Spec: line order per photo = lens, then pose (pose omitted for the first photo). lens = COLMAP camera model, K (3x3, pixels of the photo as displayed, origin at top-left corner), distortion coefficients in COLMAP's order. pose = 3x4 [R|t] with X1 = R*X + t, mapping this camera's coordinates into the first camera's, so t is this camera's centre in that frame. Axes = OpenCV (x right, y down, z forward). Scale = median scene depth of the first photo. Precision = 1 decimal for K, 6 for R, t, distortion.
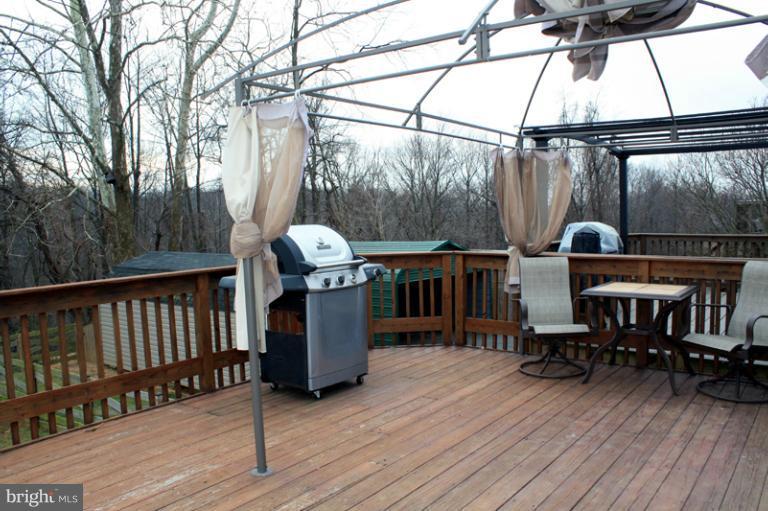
lens RADIAL K [[627.3, 0, 382.2], [0, 627.3, 258.2], [0, 0, 1]] dist [-0.123253, 0.055504]
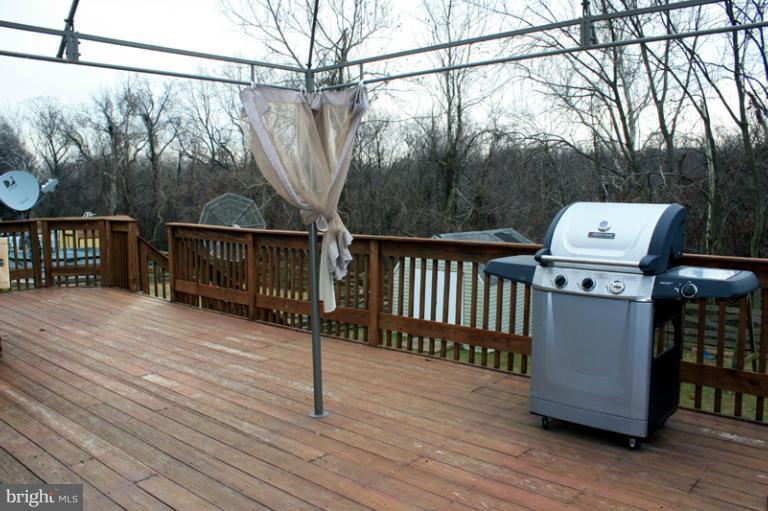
lens RADIAL K [[627.3, 0, 379.0], [0, 627.3, 252.4], [0, 0, 1]] dist [-0.123253, 0.055504]
pose [[-0.062790, 0.126109, -0.990027, 0.759177], [-0.065084, 0.989356, 0.130151, -0.089534], [0.995902, 0.072607, -0.053914, 0.972021]]
